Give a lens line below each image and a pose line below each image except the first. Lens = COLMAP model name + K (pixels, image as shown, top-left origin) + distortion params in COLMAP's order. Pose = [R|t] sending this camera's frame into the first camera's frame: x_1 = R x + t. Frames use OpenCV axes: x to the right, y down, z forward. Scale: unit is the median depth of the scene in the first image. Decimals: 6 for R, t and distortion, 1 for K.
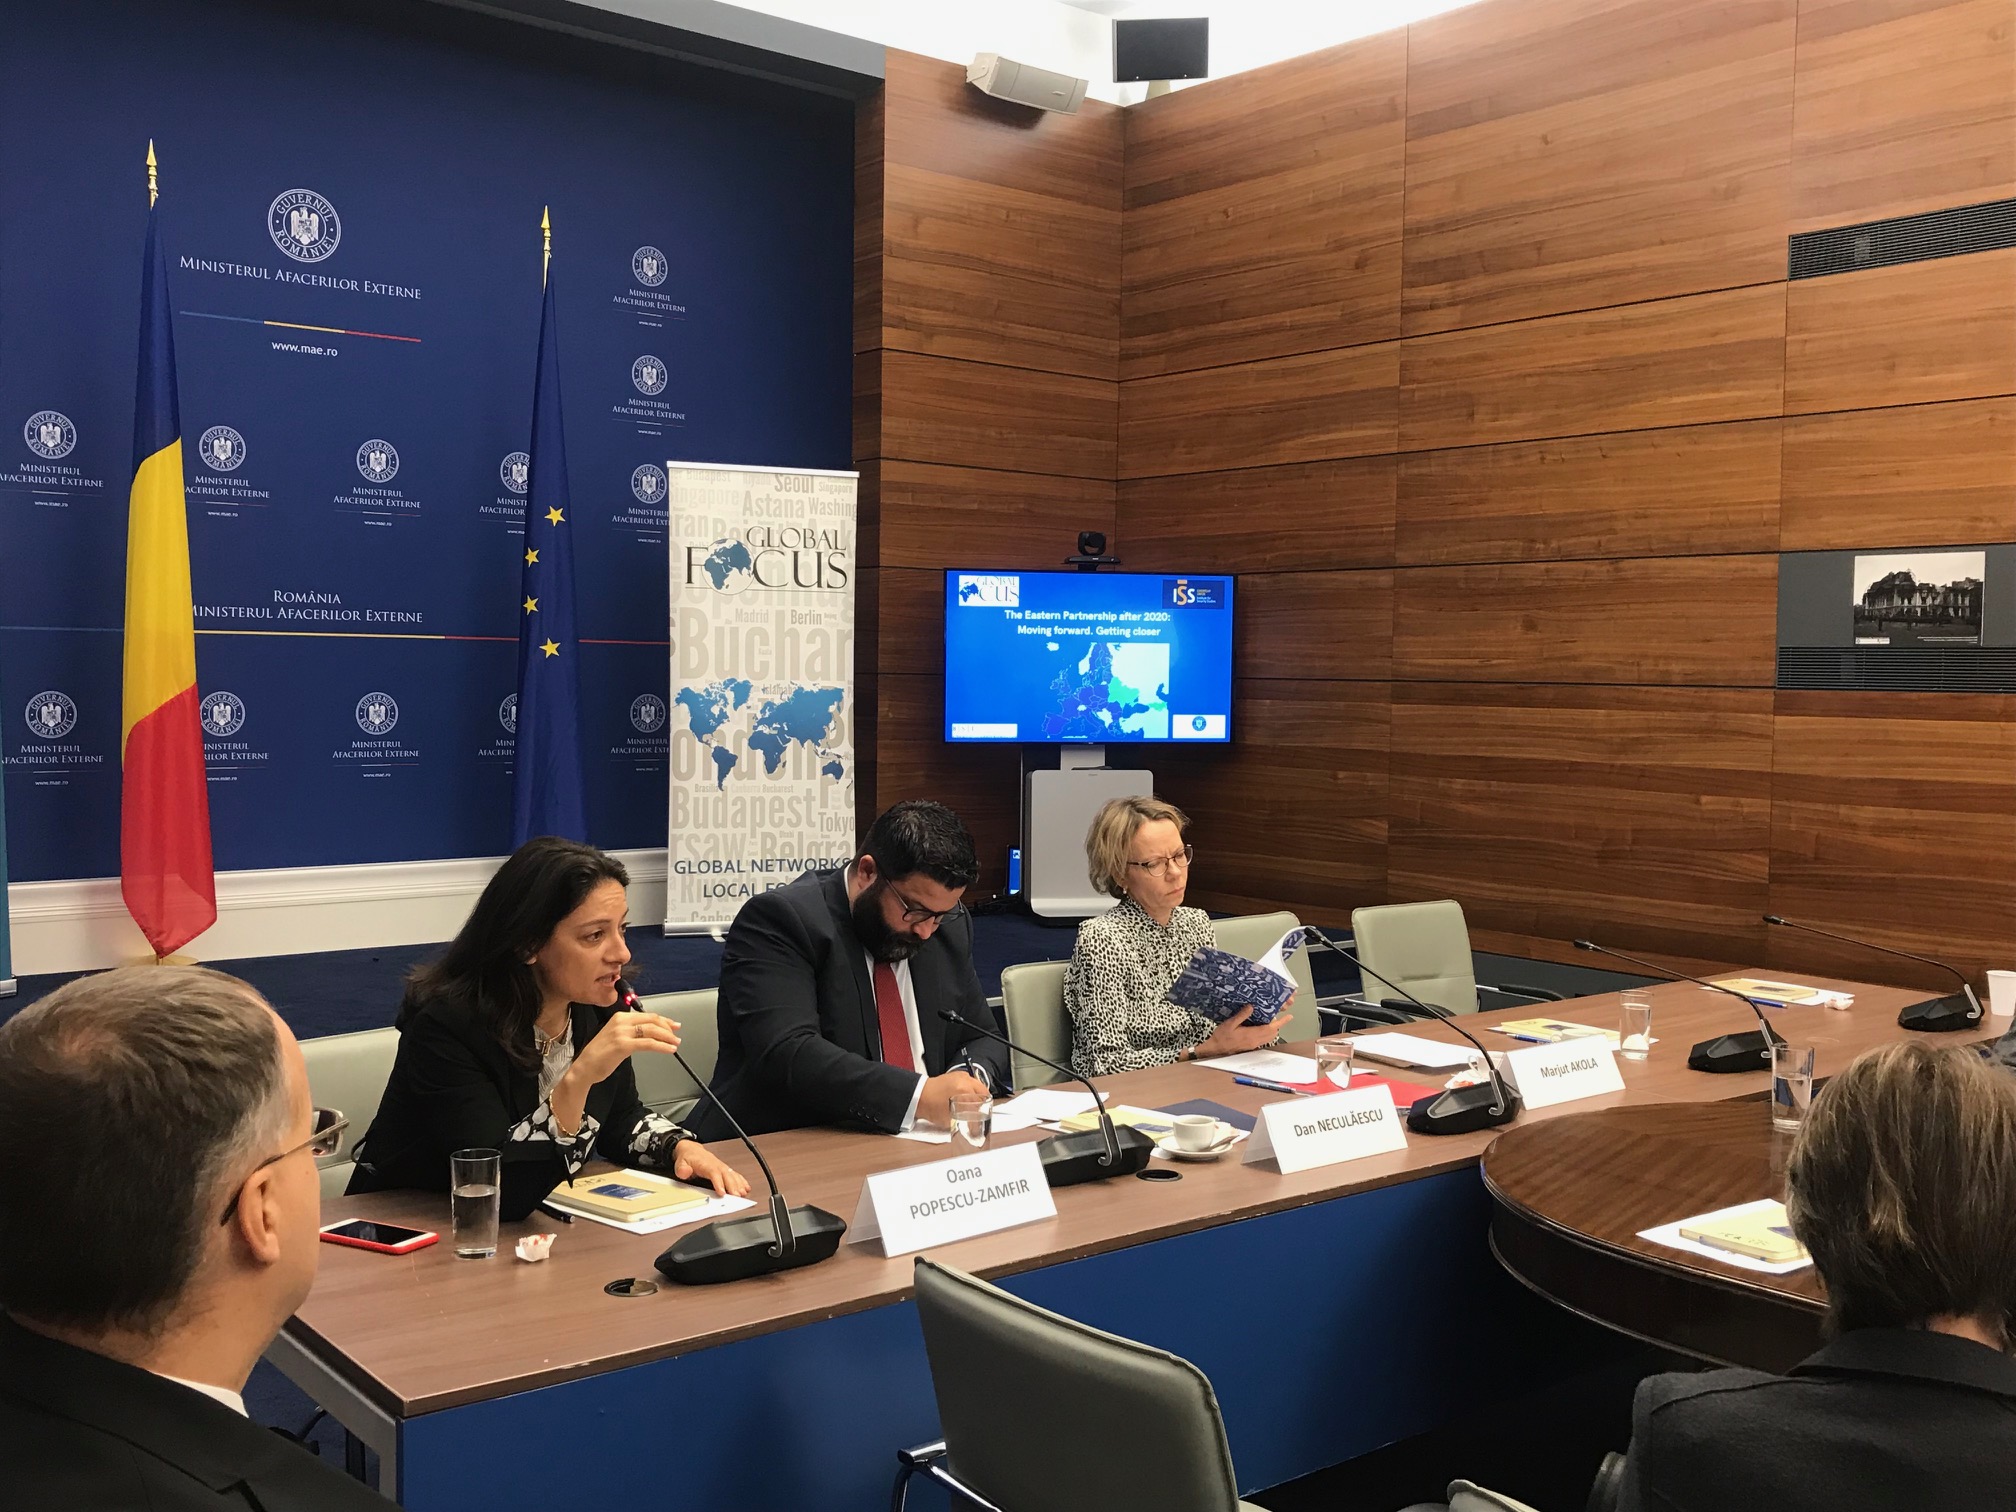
lens RADIAL K [[1933.8, 0, 971.0], [0, 1933.8, 751.0], [0, 0, 1]] dist [0.144669, -0.445206]
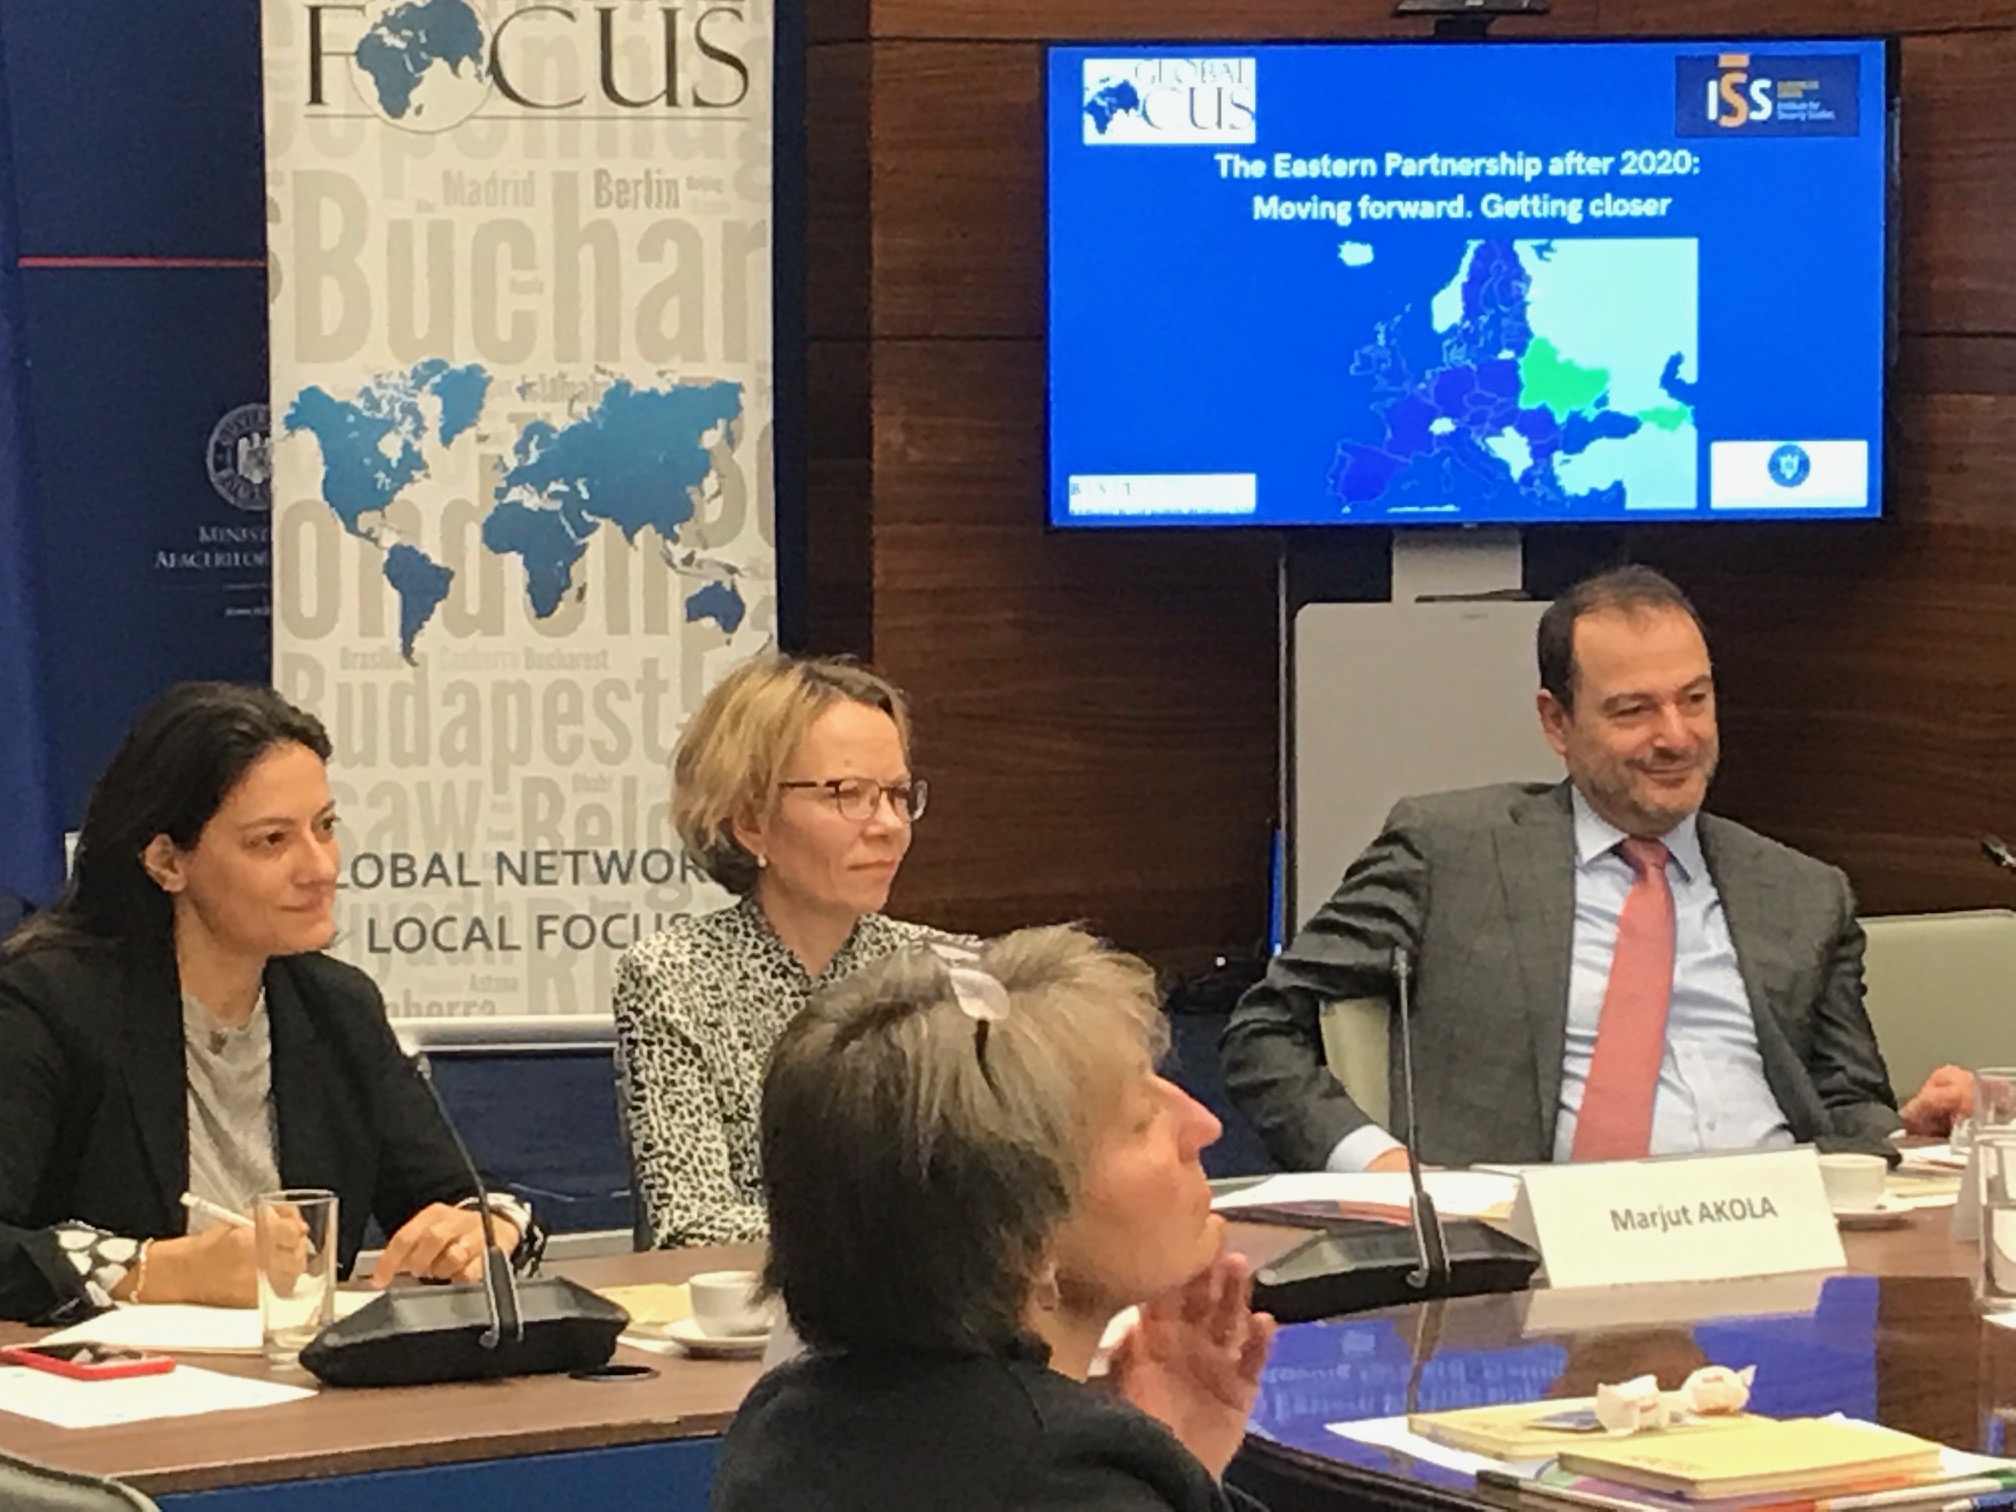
lens RADIAL K [[6643.4, 0, 877.9], [0, 6643.4, 755.0], [0, 0, 1]] dist [0.289254, -2.266923]
pose [[0.988526, -0.006497, -0.150909, 0.149092], [0.010605, 0.999594, 0.026436, 0.004956], [0.150676, -0.027733, 0.988194, -0.238225]]
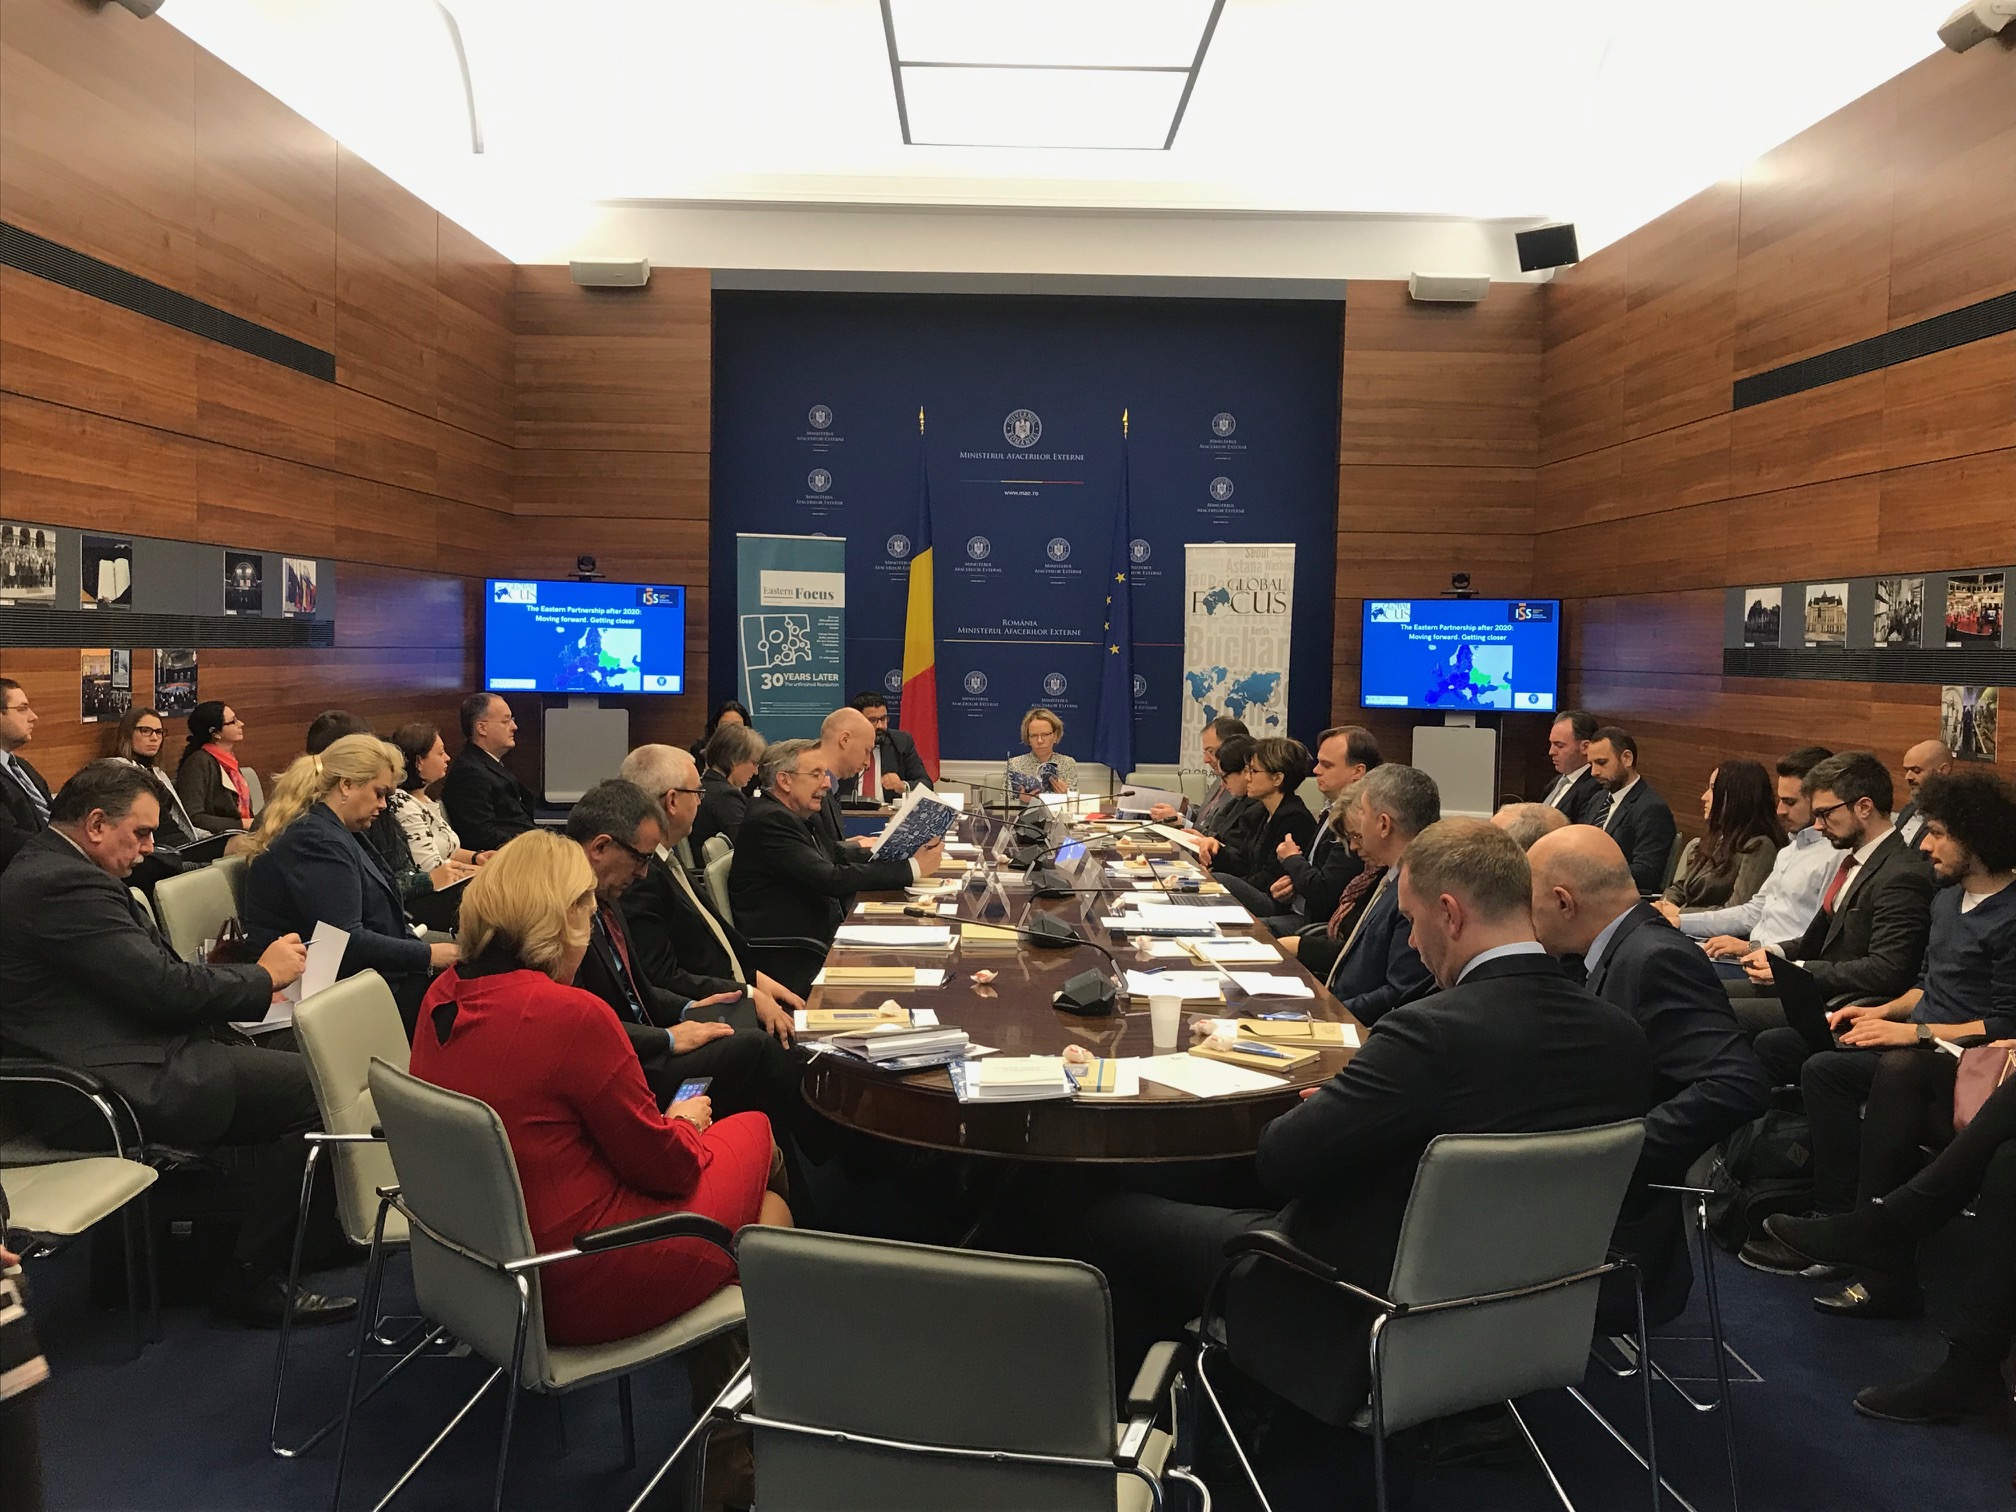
lens RADIAL K [[1933.6, 0, 977.0], [0, 1933.6, 745.4], [0, 0, 1]] dist [0.149710, -0.459196]
pose [[0.781188, 0.031946, -0.623478, 0.790157], [-0.033419, 0.999398, 0.009335, 0.024334], [0.623401, 0.013544, 0.781785, -0.490789]]
